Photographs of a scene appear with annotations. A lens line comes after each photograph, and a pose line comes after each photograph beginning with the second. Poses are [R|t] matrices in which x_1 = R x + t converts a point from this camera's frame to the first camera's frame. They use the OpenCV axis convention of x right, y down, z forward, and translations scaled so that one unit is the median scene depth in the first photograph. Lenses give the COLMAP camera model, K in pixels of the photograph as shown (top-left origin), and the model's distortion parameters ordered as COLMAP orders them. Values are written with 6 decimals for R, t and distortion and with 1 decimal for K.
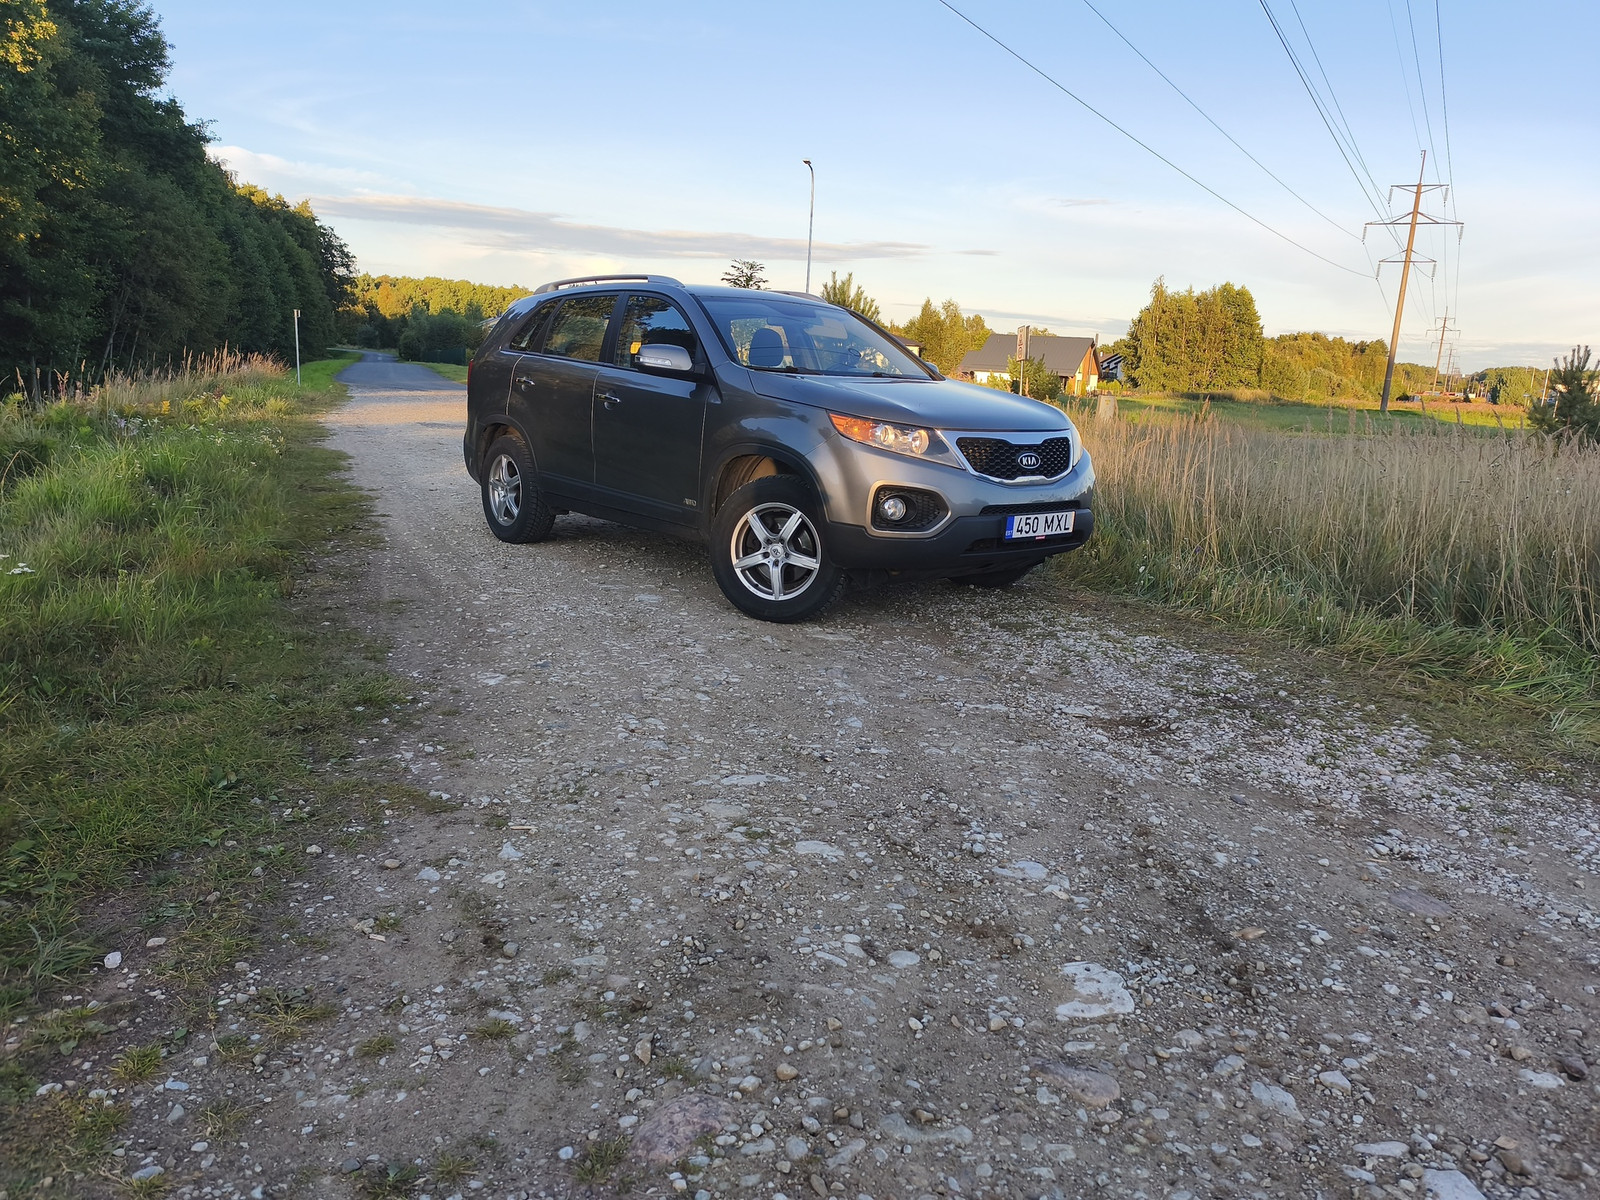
lens RADIAL K [[1072.2, 0, 811.6], [0, 1072.2, 598.2], [0, 0, 1]] dist [0.030244, -0.048895]
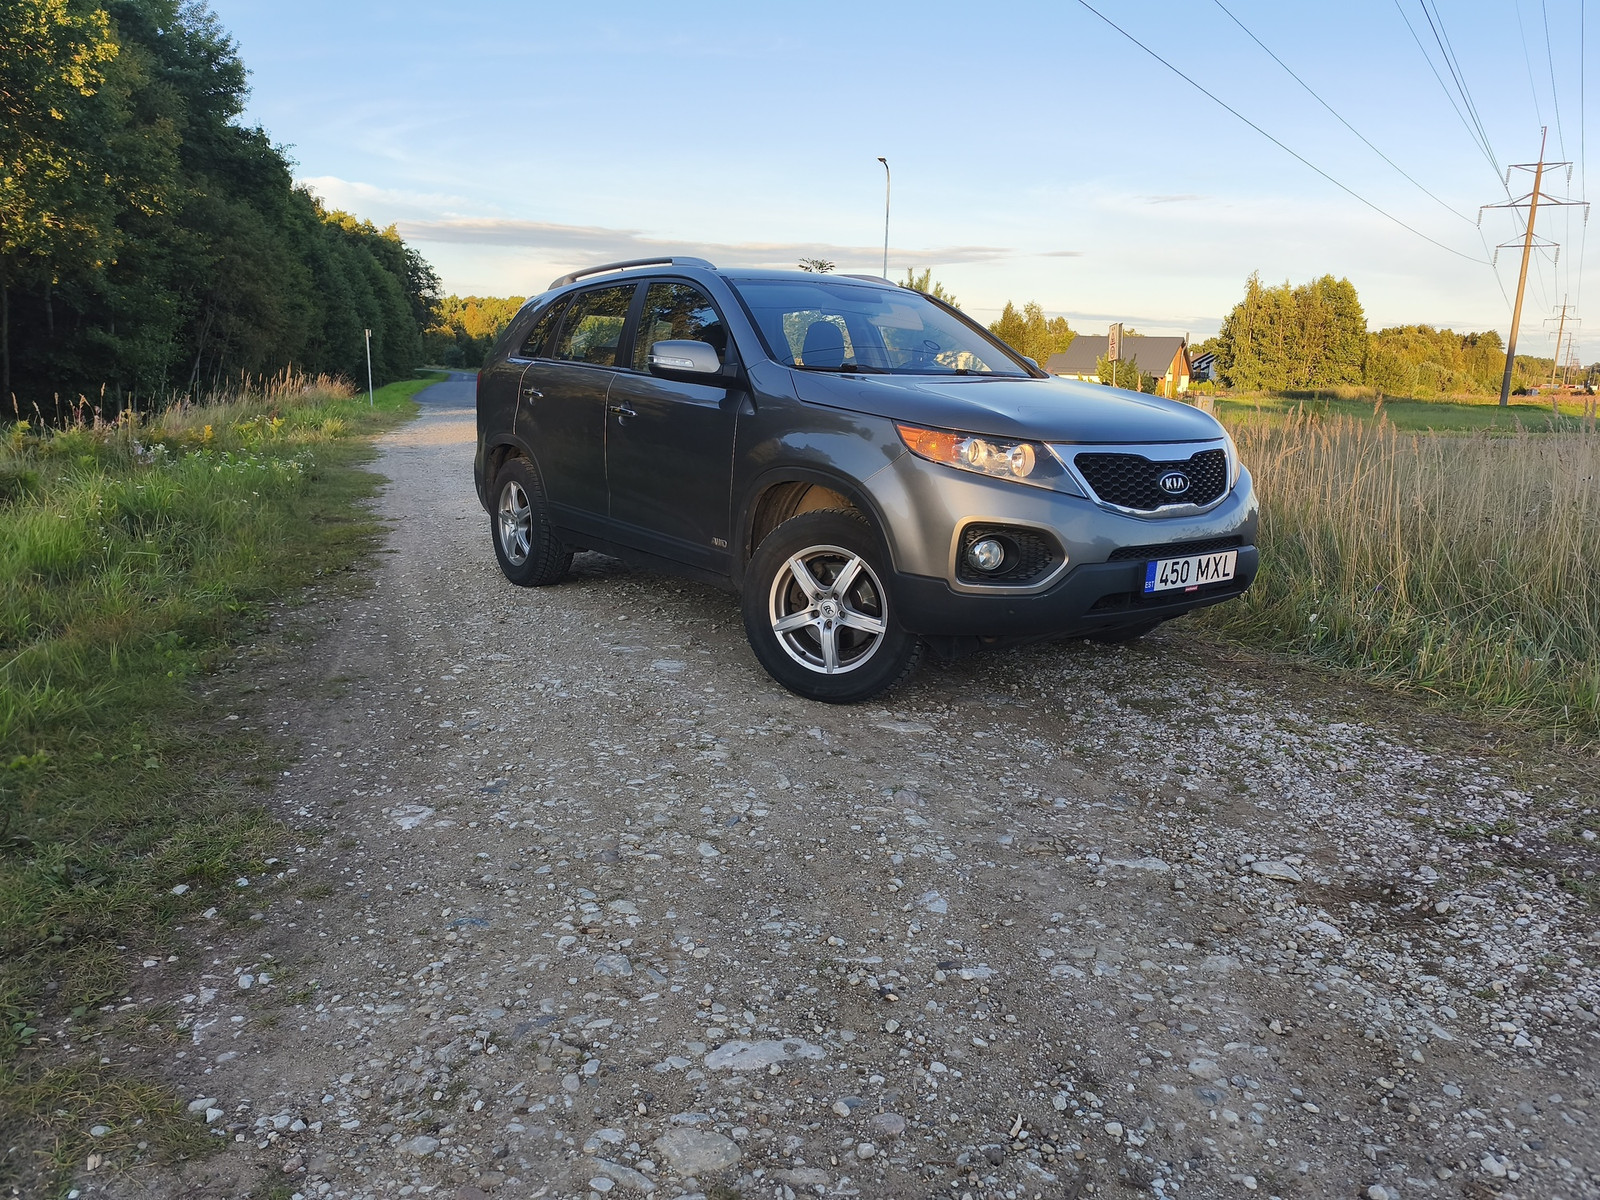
lens RADIAL K [[1072.2, 0, 811.6], [0, 1072.2, 598.2], [0, 0, 1]] dist [0.030244, -0.048895]
pose [[0.997046, -0.009921, -0.076170, 0.010203], [0.009283, 0.999919, -0.008720, -0.037304], [0.076250, 0.007987, 0.997057, 0.207885]]
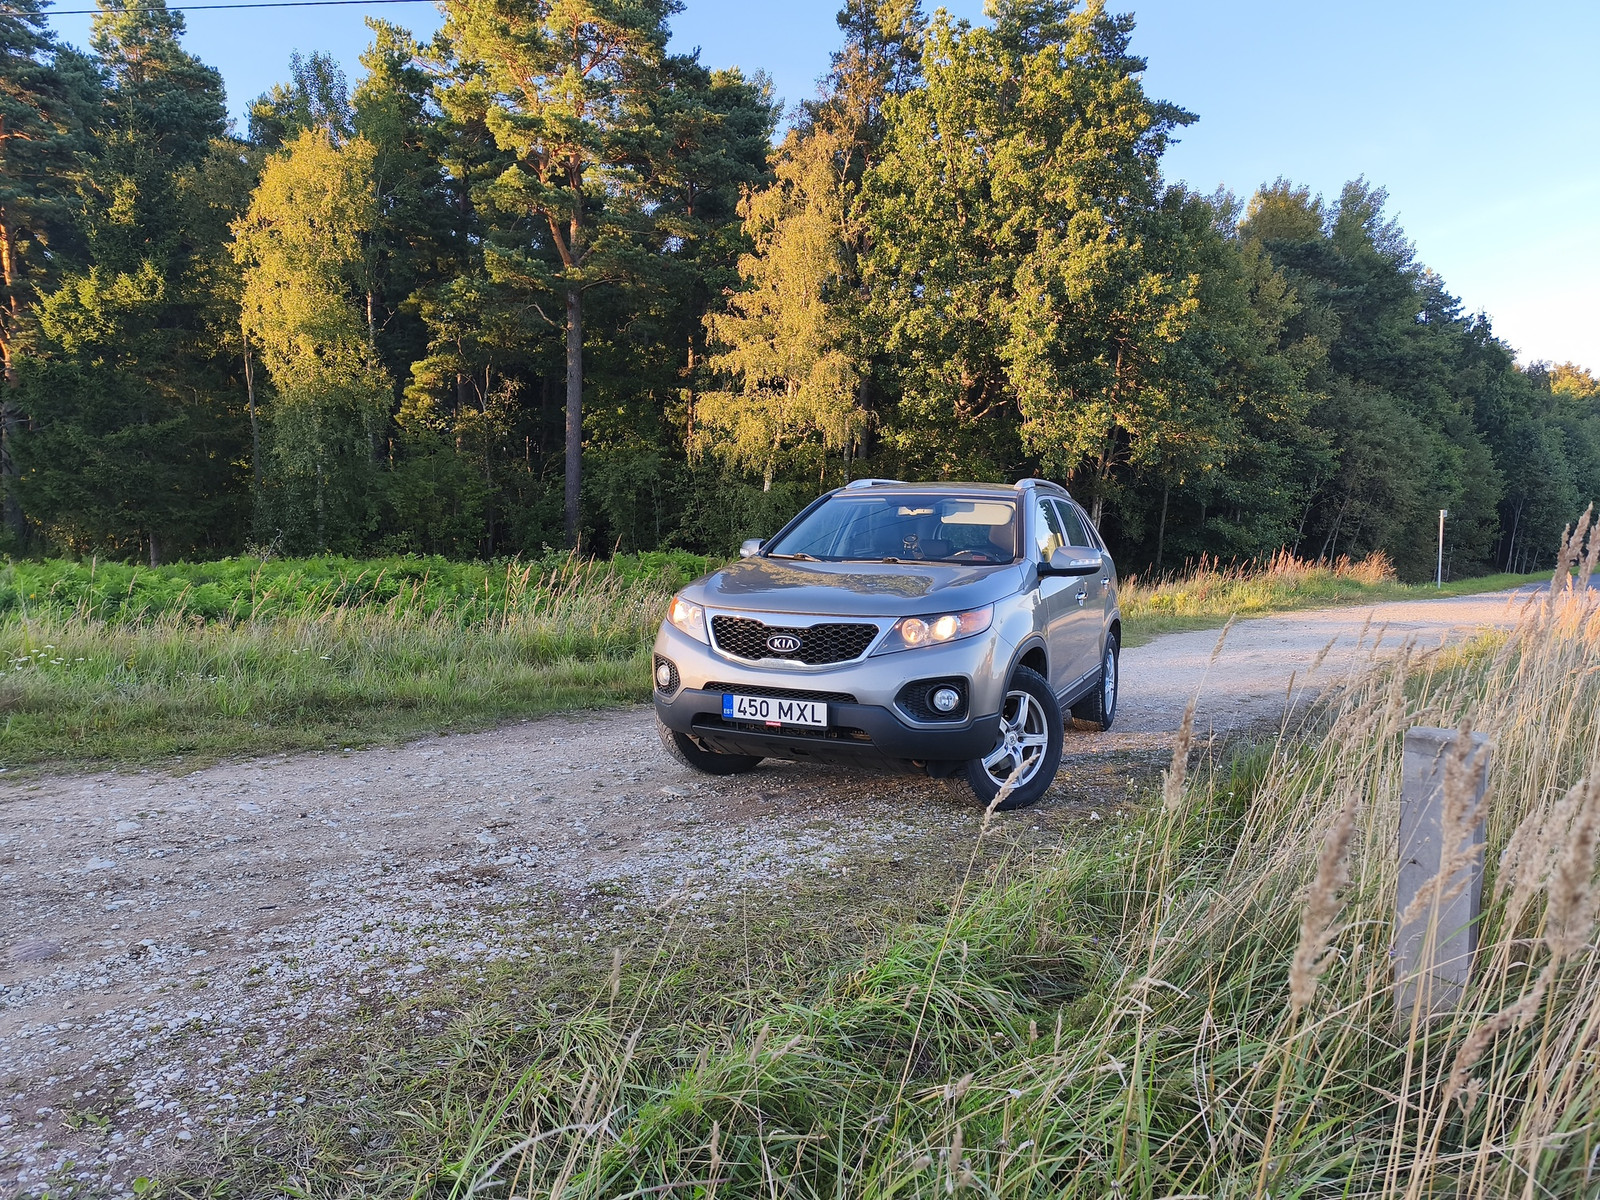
lens RADIAL K [[1072.2, 0, 811.6], [0, 1072.2, 598.2], [0, 0, 1]] dist [0.030244, -0.048895]
pose [[0.406870, 0.012498, -0.913400, 0.885801], [-0.181746, 0.981024, -0.067535, -0.087028], [0.895223, 0.193485, 0.401421, 0.507884]]
